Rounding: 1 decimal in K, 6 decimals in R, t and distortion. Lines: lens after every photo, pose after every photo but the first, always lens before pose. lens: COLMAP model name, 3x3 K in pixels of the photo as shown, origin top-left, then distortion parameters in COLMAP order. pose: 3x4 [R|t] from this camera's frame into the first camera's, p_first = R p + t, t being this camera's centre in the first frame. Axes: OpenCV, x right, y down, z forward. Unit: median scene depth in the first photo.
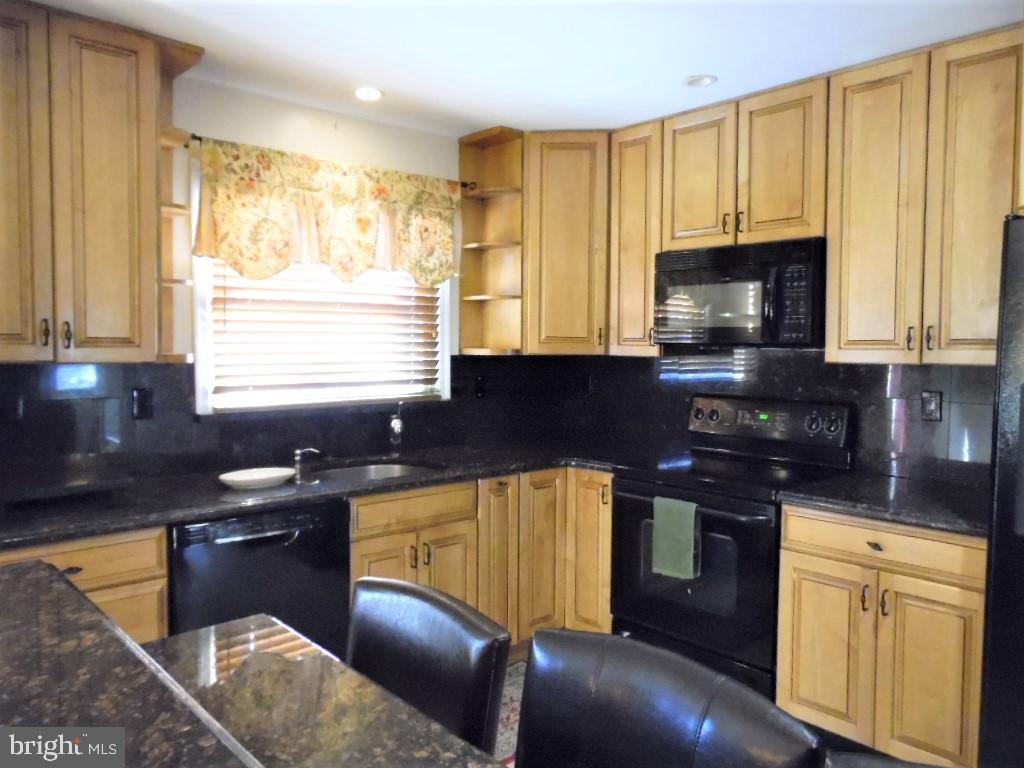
lens RADIAL K [[772.4, 0, 513.7], [0, 772.4, 381.0], [0, 0, 1]] dist [-0.035285, 0.079935]
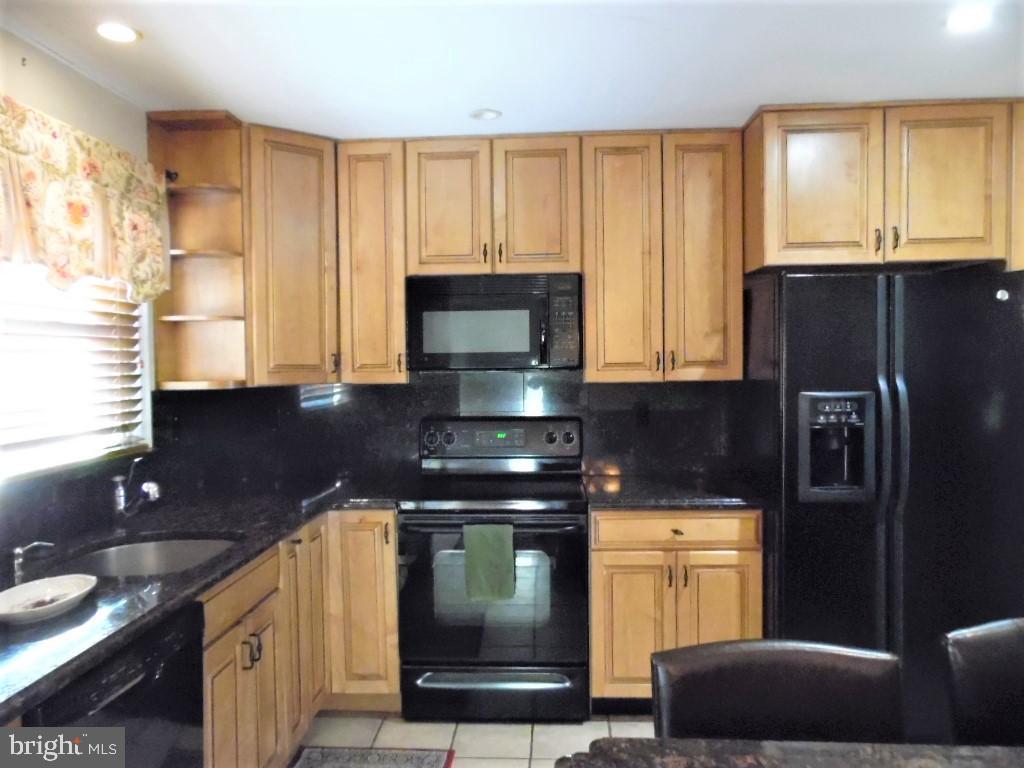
lens RADIAL K [[772.4, 0, 513.7], [0, 772.4, 381.0], [0, 0, 1]] dist [-0.035285, 0.079935]
pose [[0.707940, -0.036668, 0.705320, -0.414352], [0.053444, 0.998569, -0.001730, -0.026202], [-0.704248, 0.038920, 0.708887, 0.225264]]
